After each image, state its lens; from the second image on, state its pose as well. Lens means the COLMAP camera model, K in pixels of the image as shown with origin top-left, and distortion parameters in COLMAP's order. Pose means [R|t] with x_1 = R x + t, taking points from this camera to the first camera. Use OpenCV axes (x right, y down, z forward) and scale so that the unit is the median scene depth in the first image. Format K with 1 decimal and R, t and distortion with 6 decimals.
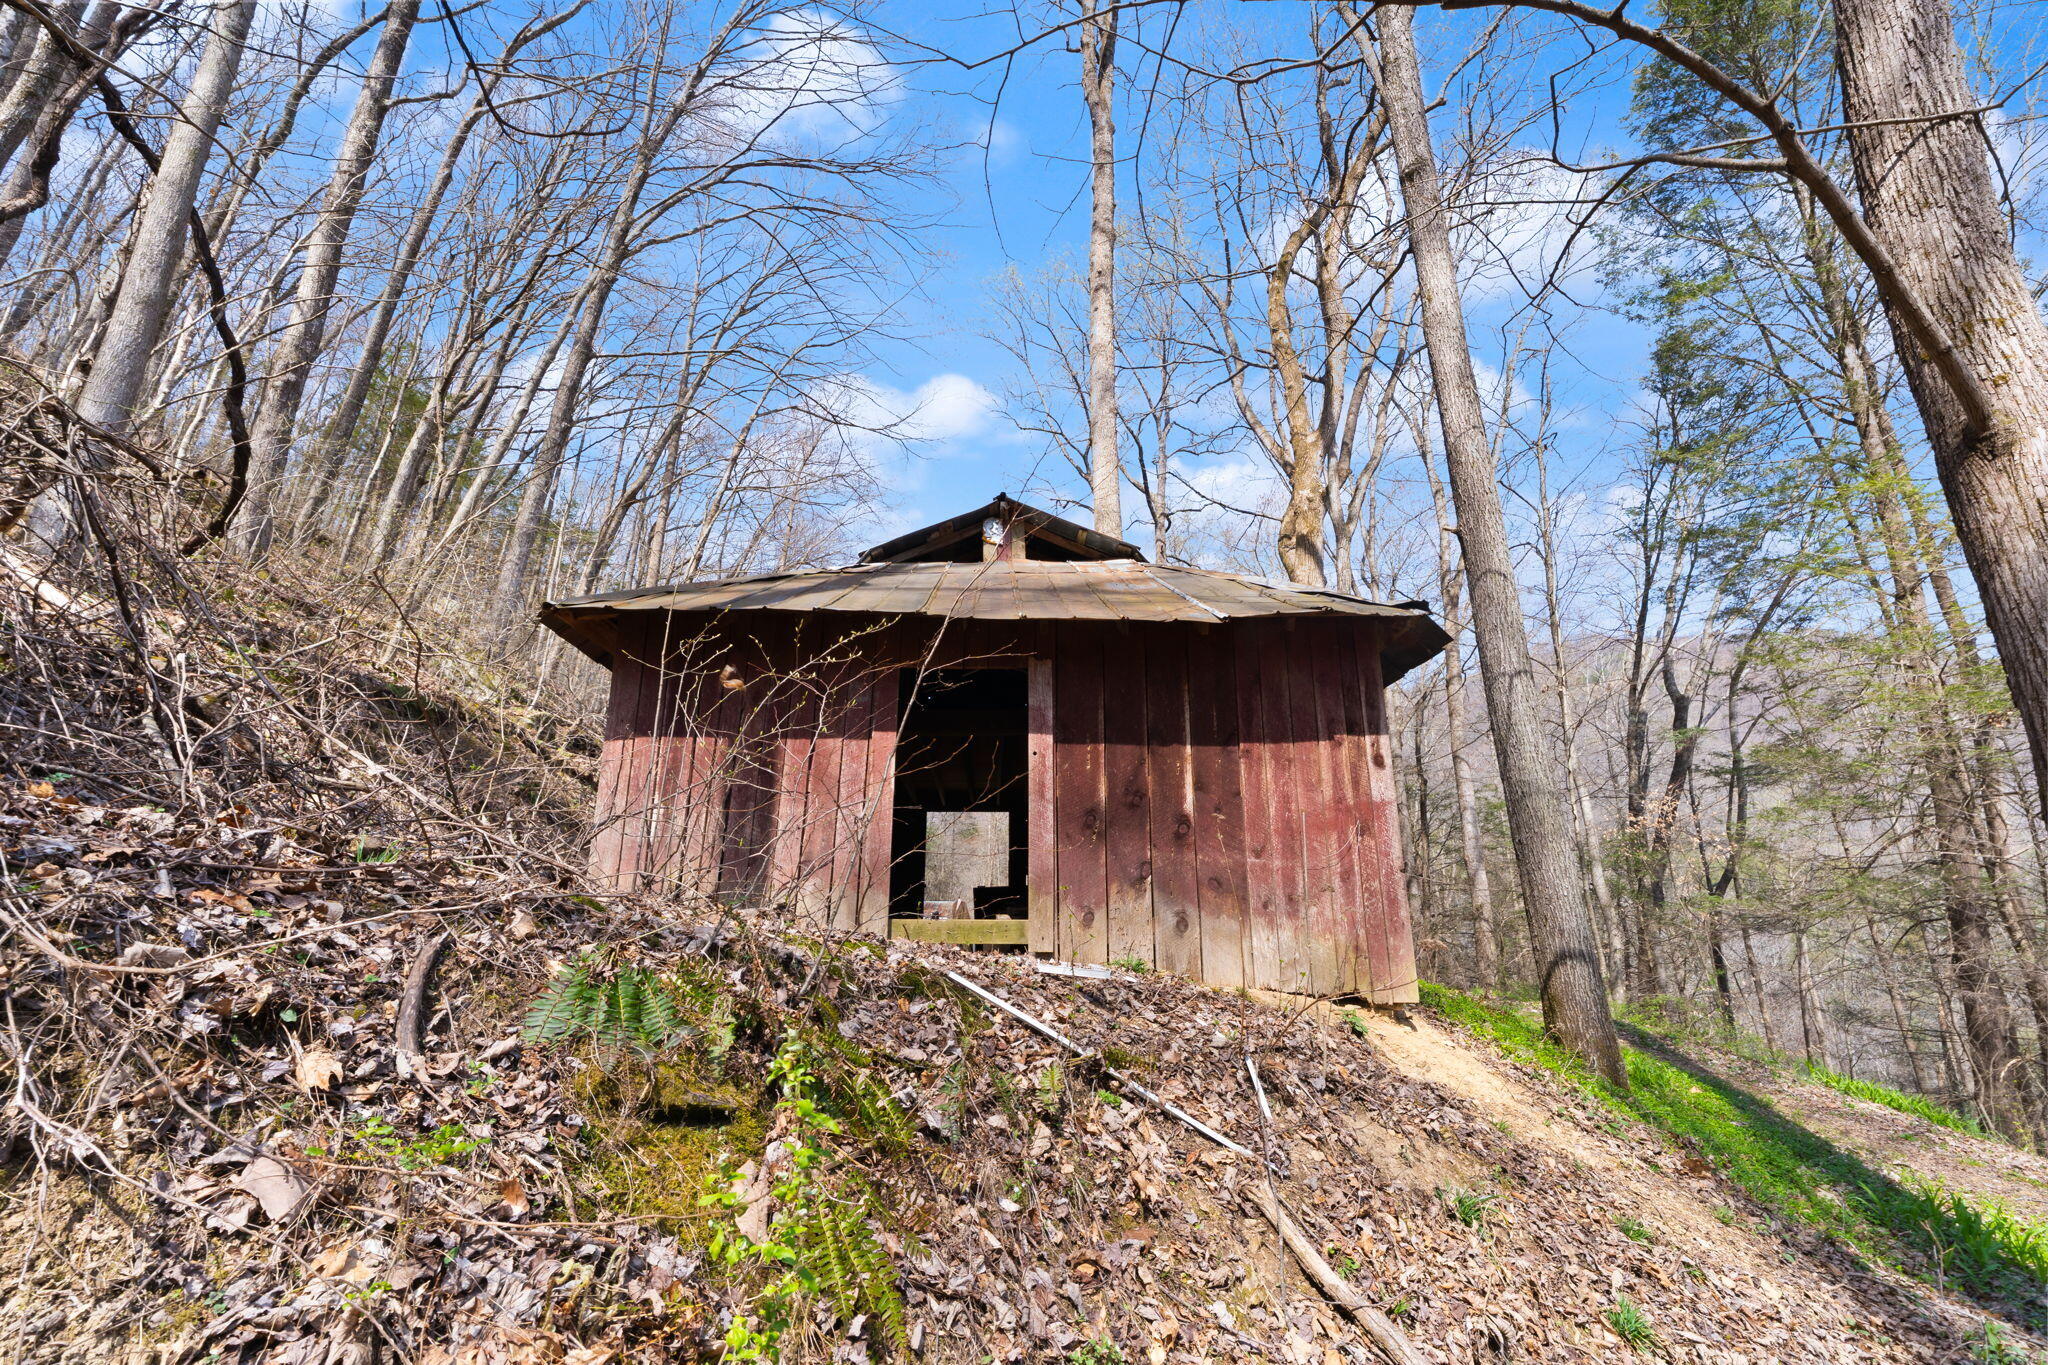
lens RADIAL K [[859.6, 0, 1024.0], [0, 859.6, 682.5], [0, 0, 1]] dist [0.000489, -0.000496]
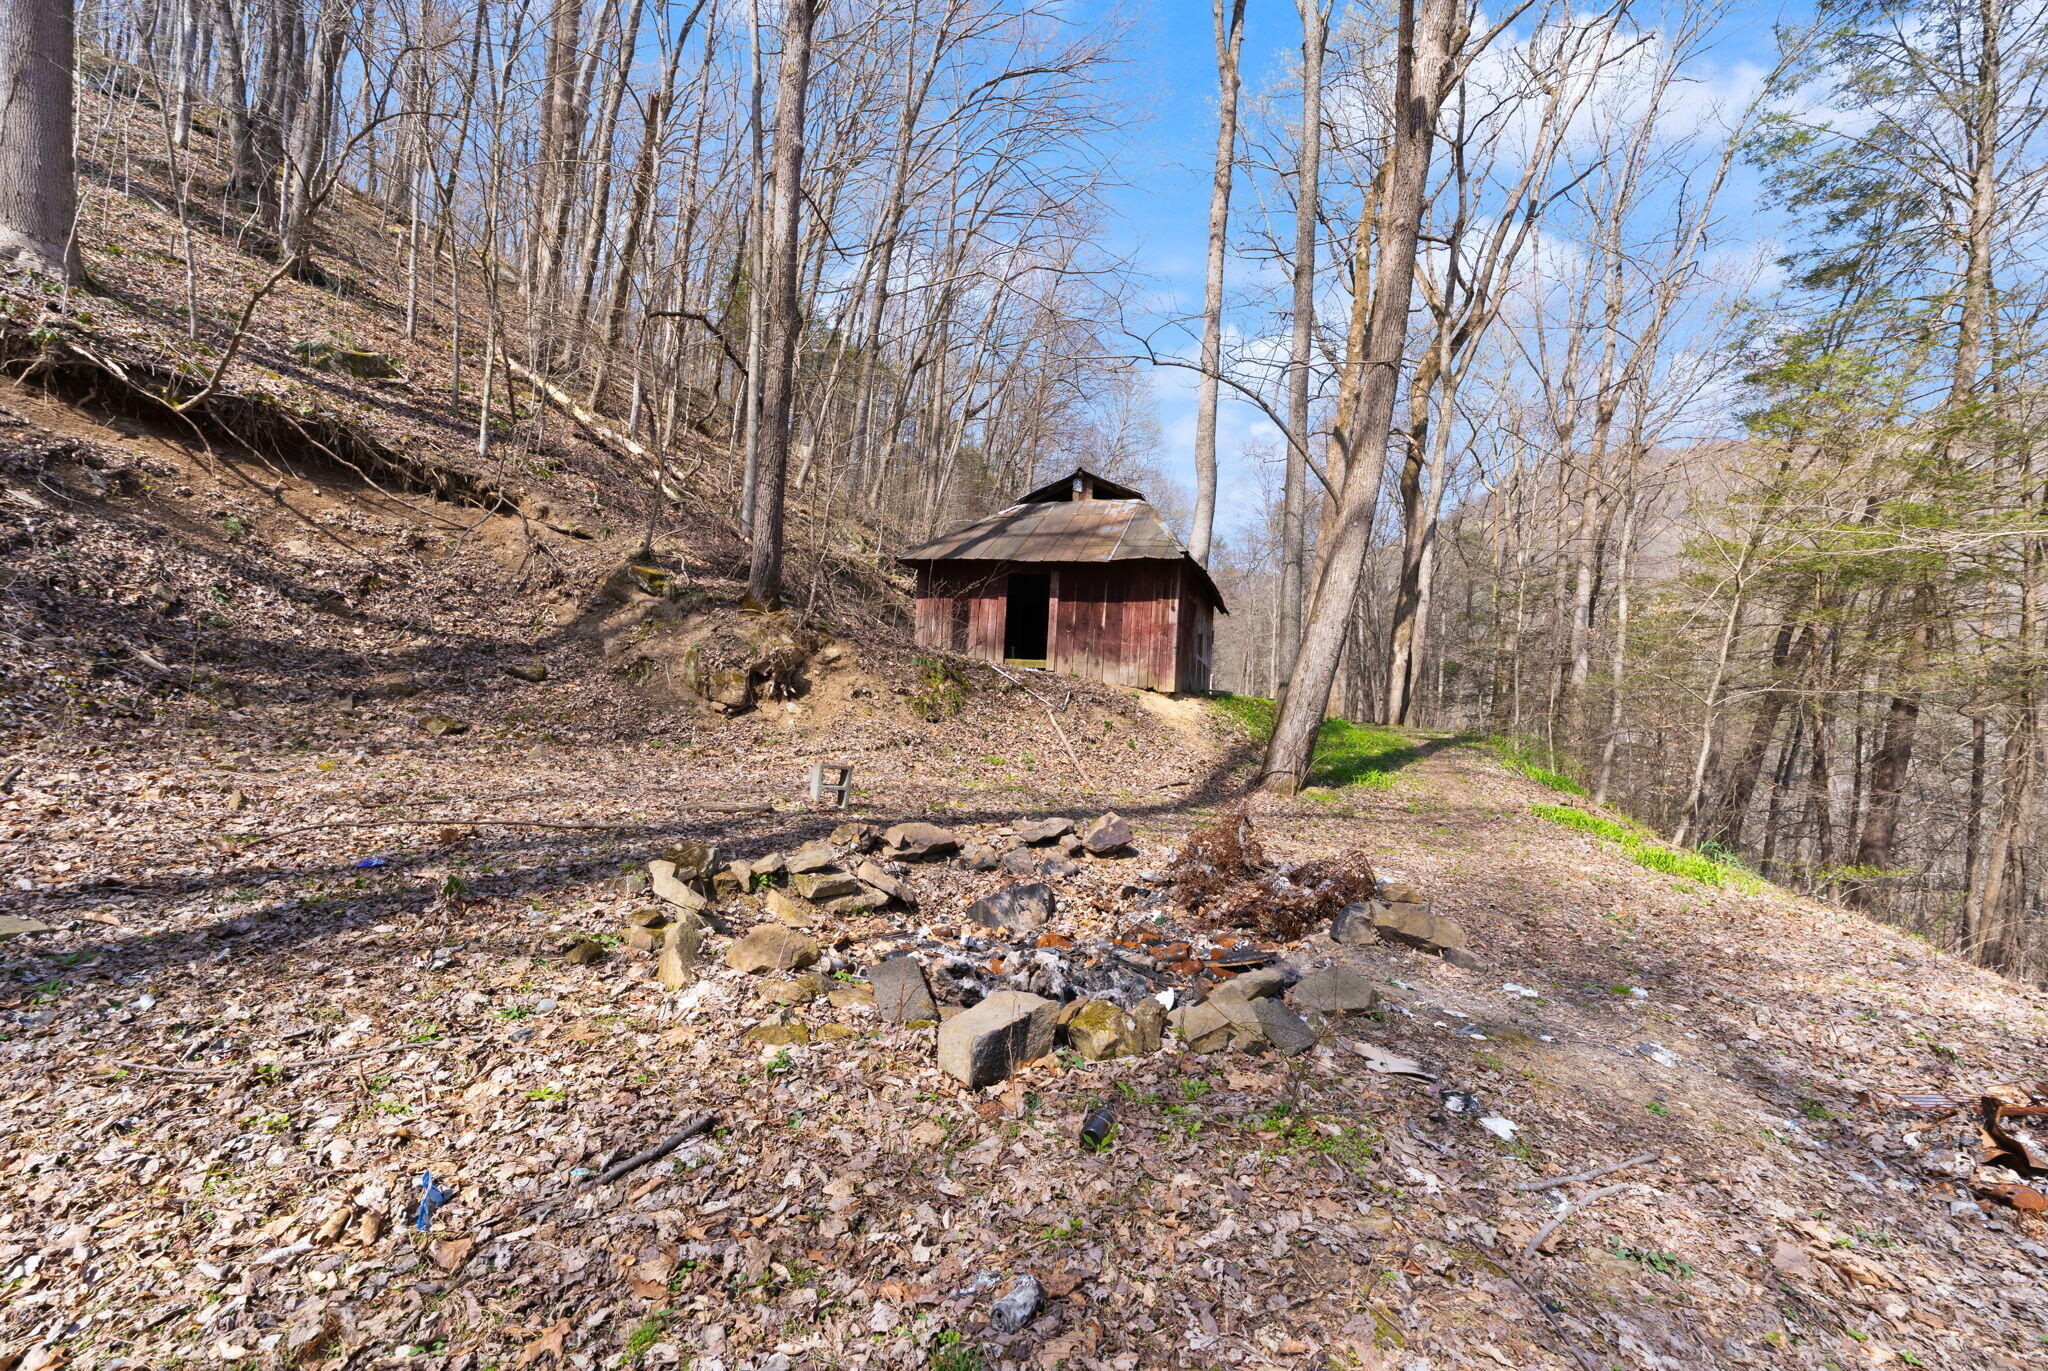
lens RADIAL K [[859.6, 0, 1024.0], [0, 859.6, 685.5], [0, 0, 1]] dist [0.000489, -0.000496]
pose [[0.948716, 0.034789, -0.314209, 0.835232], [0.044866, 0.969048, 0.242760, -0.357657], [0.312929, -0.244408, 0.917791, -1.729034]]
